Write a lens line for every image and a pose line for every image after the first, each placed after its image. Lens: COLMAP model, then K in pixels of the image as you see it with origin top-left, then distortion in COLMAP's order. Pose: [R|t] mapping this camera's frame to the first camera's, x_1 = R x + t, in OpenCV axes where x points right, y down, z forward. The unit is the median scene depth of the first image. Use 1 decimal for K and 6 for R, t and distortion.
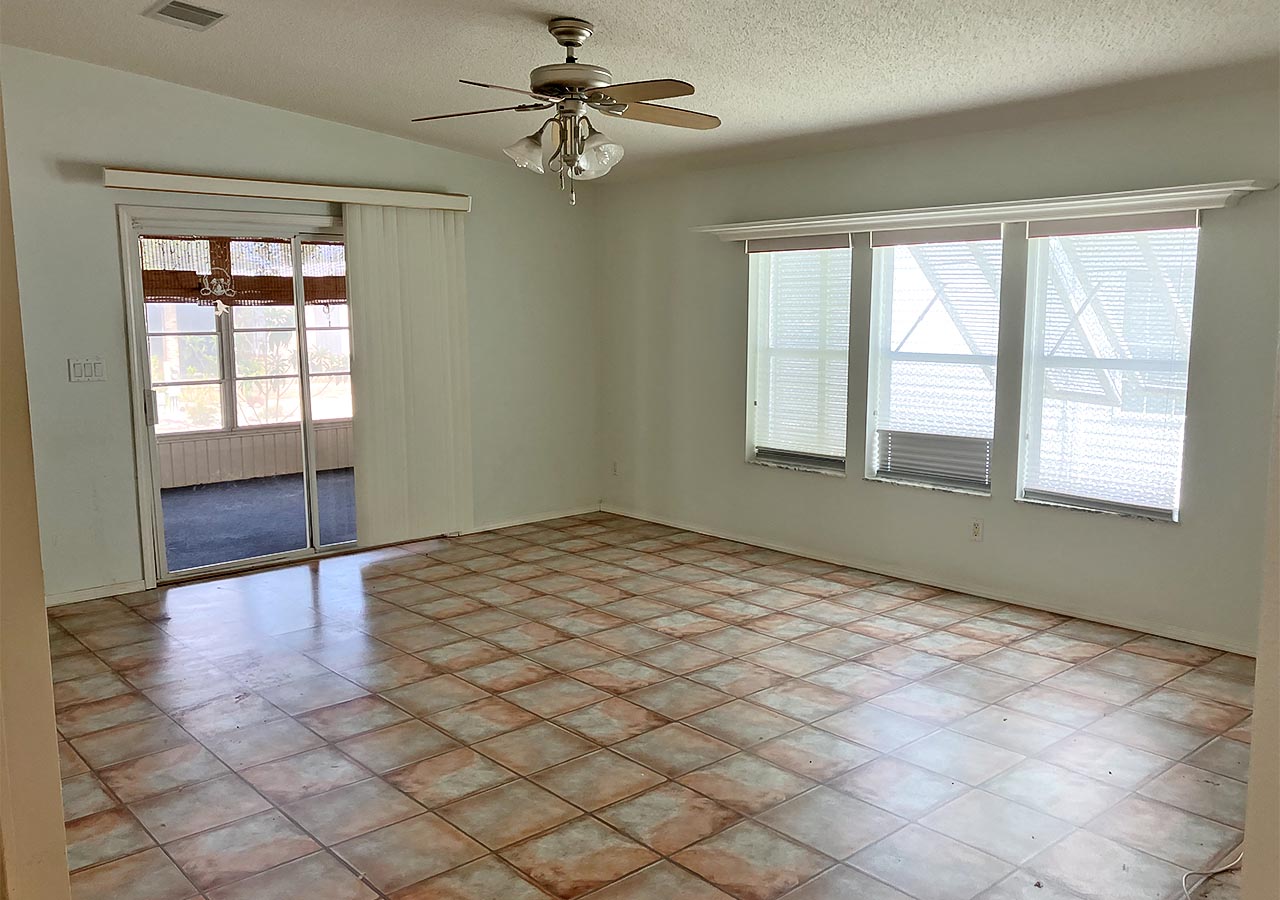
lens RADIAL K [[1050.4, 0, 632.0], [0, 1050.4, 453.3], [0, 0, 1]] dist [0.027365, -0.024480]
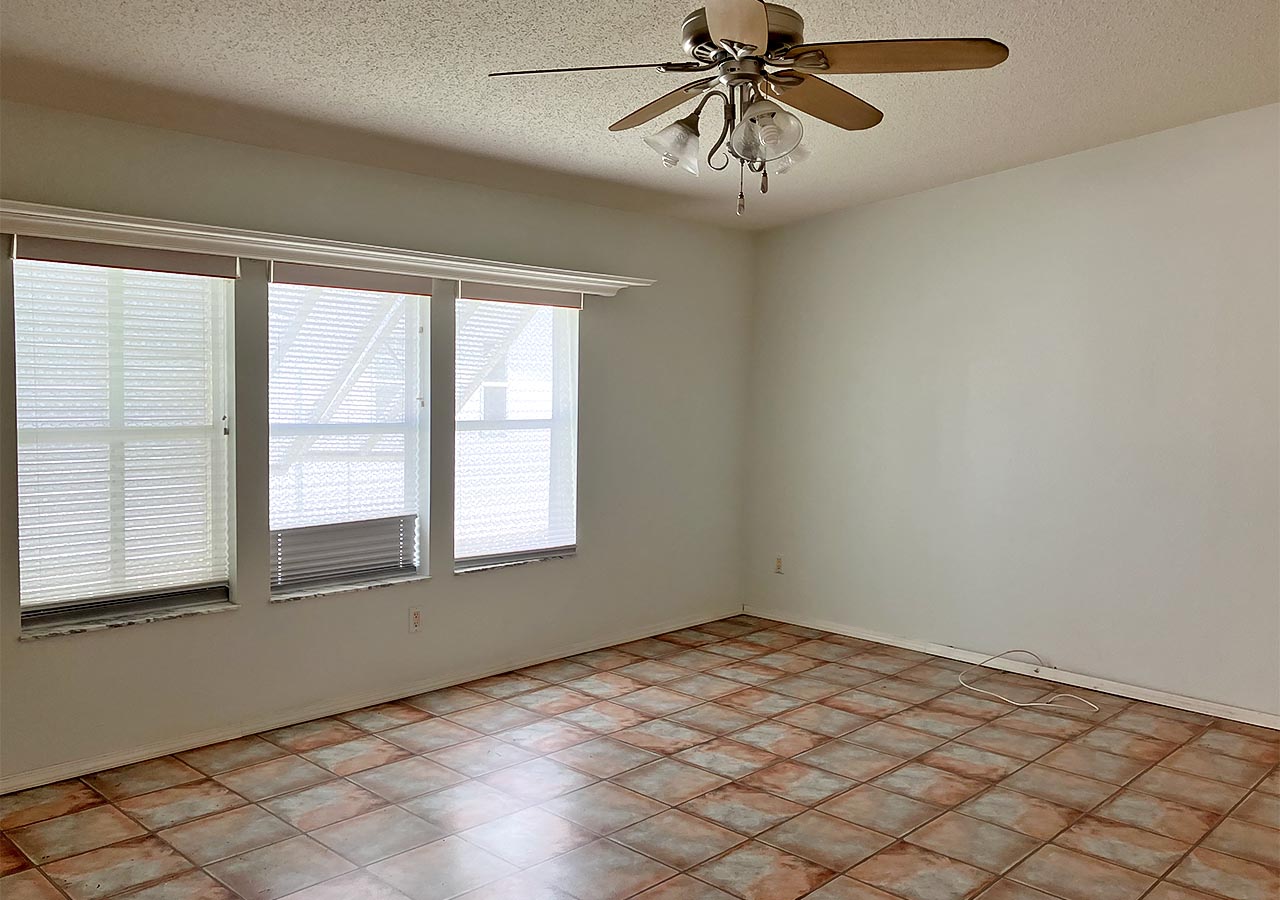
lens RADIAL K [[1050.4, 0, 633.5], [0, 1050.4, 452.4], [0, 0, 1]] dist [0.027365, -0.024480]
pose [[-0.083886, -0.068242, 0.994136, -0.570018], [0.120386, 0.989651, 0.078093, -0.115965], [-0.989177, 0.126231, -0.074803, 0.892795]]
